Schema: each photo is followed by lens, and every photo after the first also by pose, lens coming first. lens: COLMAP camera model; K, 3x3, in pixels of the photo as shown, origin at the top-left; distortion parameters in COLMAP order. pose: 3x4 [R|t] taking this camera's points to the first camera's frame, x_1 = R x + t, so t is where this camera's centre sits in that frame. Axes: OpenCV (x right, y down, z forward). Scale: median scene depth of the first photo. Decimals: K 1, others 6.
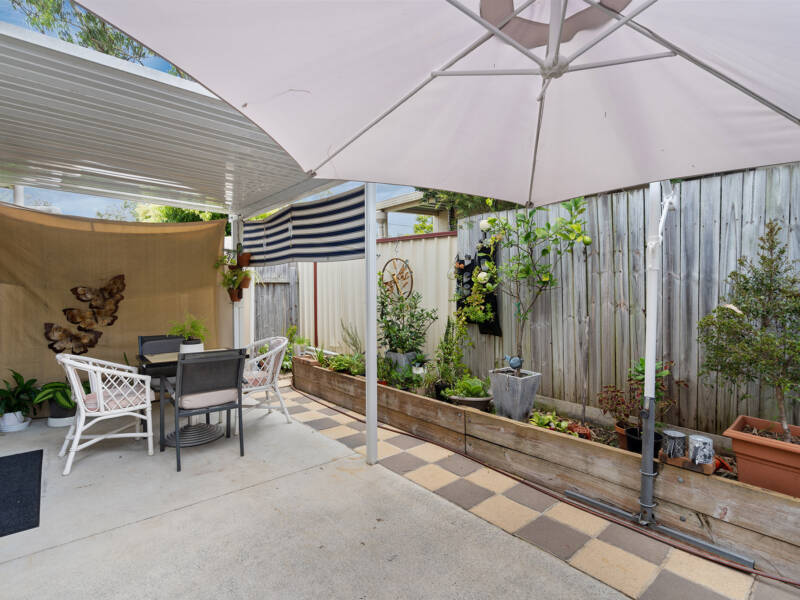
lens RADIAL K [[413.7, 0, 383.4], [0, 413.7, 295.2], [0, 0, 1]] dist [-0.011463, 0.006850]
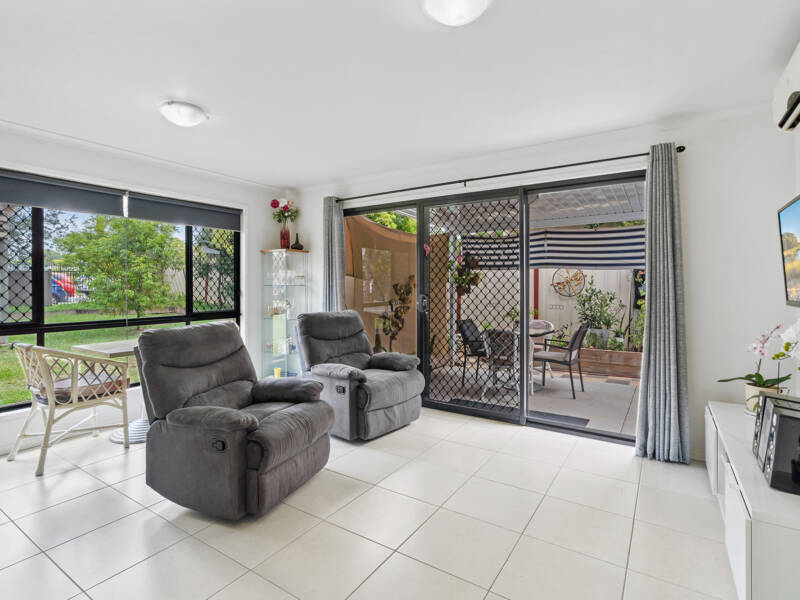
lens RADIAL K [[413.7, 0, 383.9], [0, 413.7, 284.6], [0, 0, 1]] dist [-0.011463, 0.006850]
pose [[0.959168, 0.010217, 0.282653, -1.147177], [-0.002710, 0.999633, -0.026940, 0.018216], [-0.282824, 0.025074, 0.958844, -0.229729]]
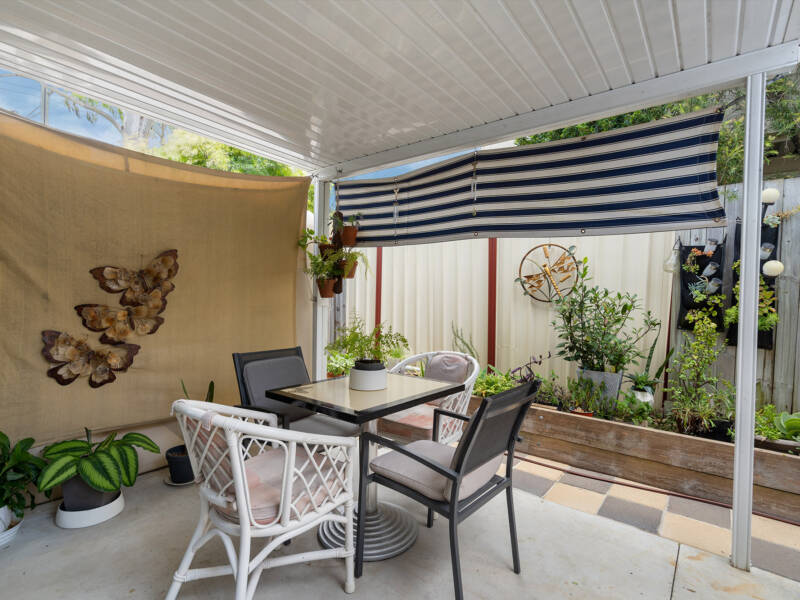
lens RADIAL K [[413.7, 0, 384.0], [0, 413.7, 296.6], [0, 0, 1]] dist [-0.011463, 0.006850]
pose [[0.979629, 0.016774, 0.200113, -0.477308], [-0.015883, 0.999855, -0.006060, 0.019006], [-0.200185, 0.002758, 0.979754, 0.369928]]
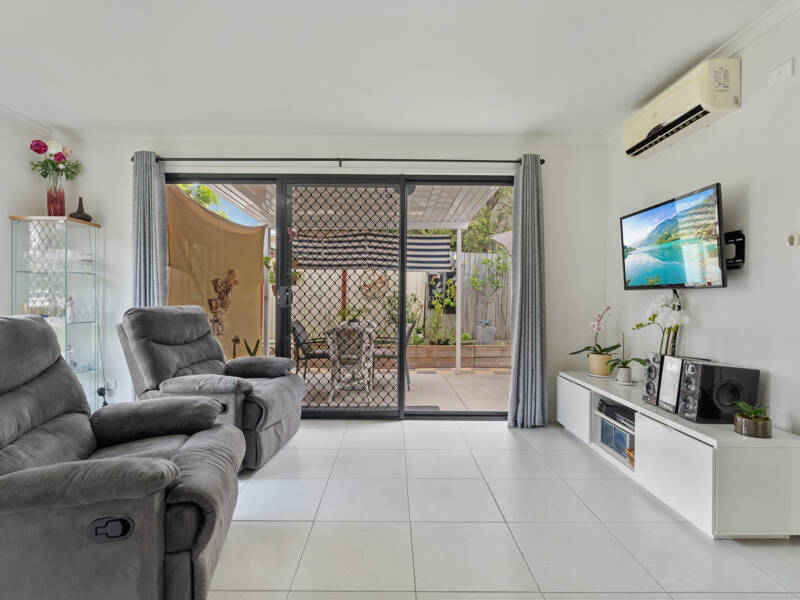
lens RADIAL K [[413.7, 0, 397.6], [0, 413.7, 297.8], [0, 0, 1]] dist [-0.011463, 0.006850]
pose [[0.630687, 0.012201, 0.775941, -1.272334], [0.003245, 0.999826, -0.018359, 0.050638], [-0.776030, 0.014096, 0.630538, -0.030821]]
